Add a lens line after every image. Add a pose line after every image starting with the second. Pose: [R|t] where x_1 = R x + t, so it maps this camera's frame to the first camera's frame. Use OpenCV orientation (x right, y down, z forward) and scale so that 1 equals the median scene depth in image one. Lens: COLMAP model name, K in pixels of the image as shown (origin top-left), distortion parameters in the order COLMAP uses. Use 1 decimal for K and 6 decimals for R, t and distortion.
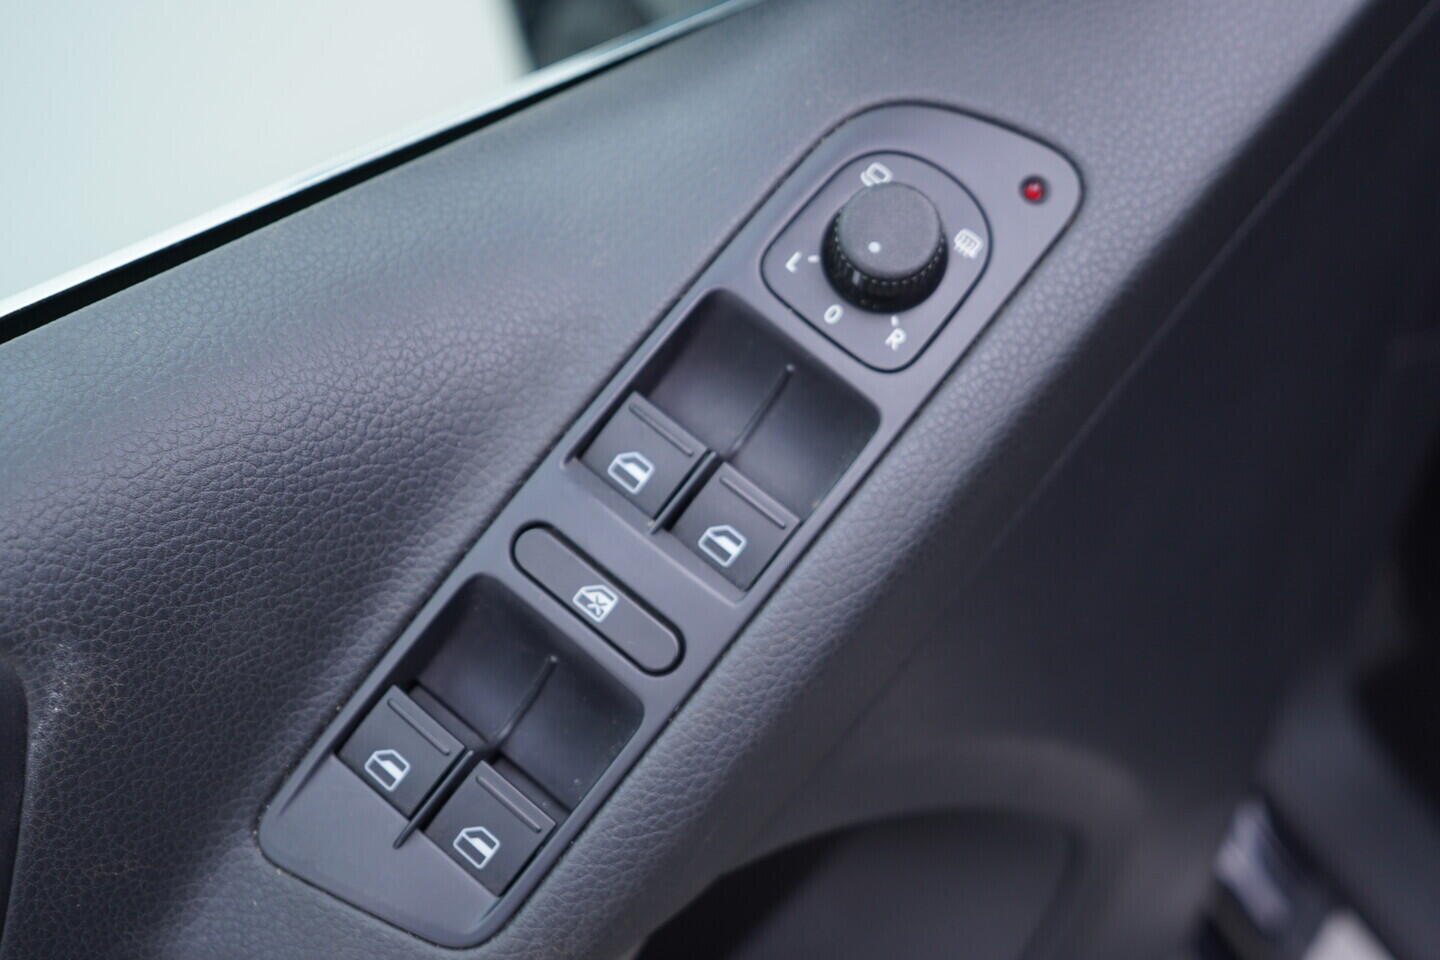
lens RADIAL K [[1469.0, 0, 720.0], [0, 1469.0, 480.0], [0, 0, 1]] dist [0.000232, 0.029723]
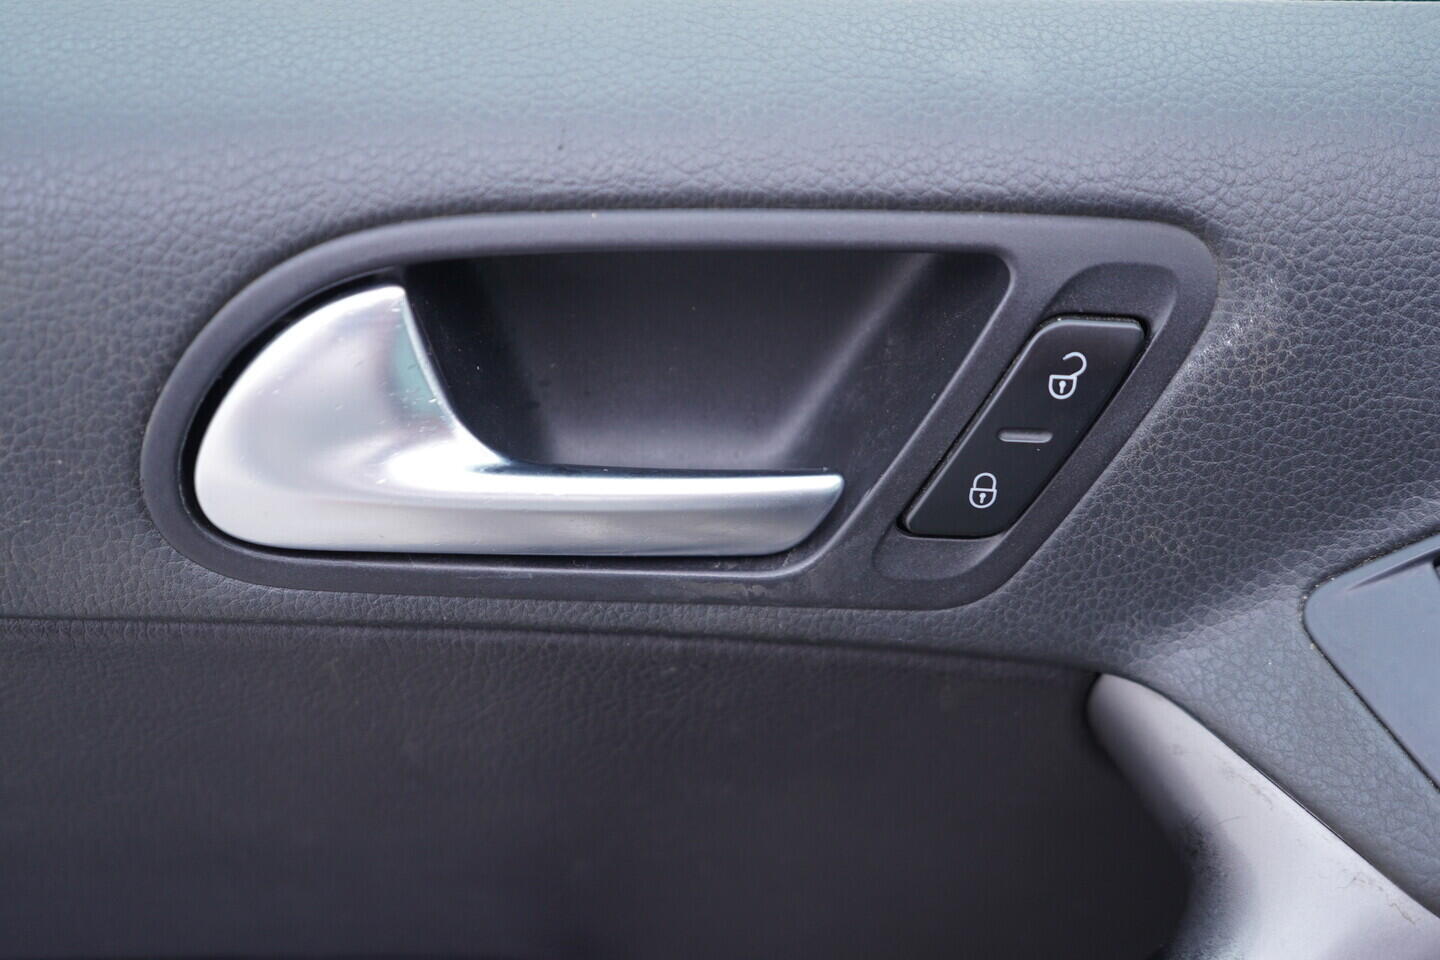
lens RADIAL K [[1469.0, 0, 720.0], [0, 1469.0, 480.0], [0, 0, 1]] dist [0.000232, 0.029723]
pose [[0.746323, 0.427896, -0.509811, -0.172112], [-0.485912, 0.873731, 0.022005, 0.363636], [0.454854, 0.231301, 0.860005, 0.058071]]
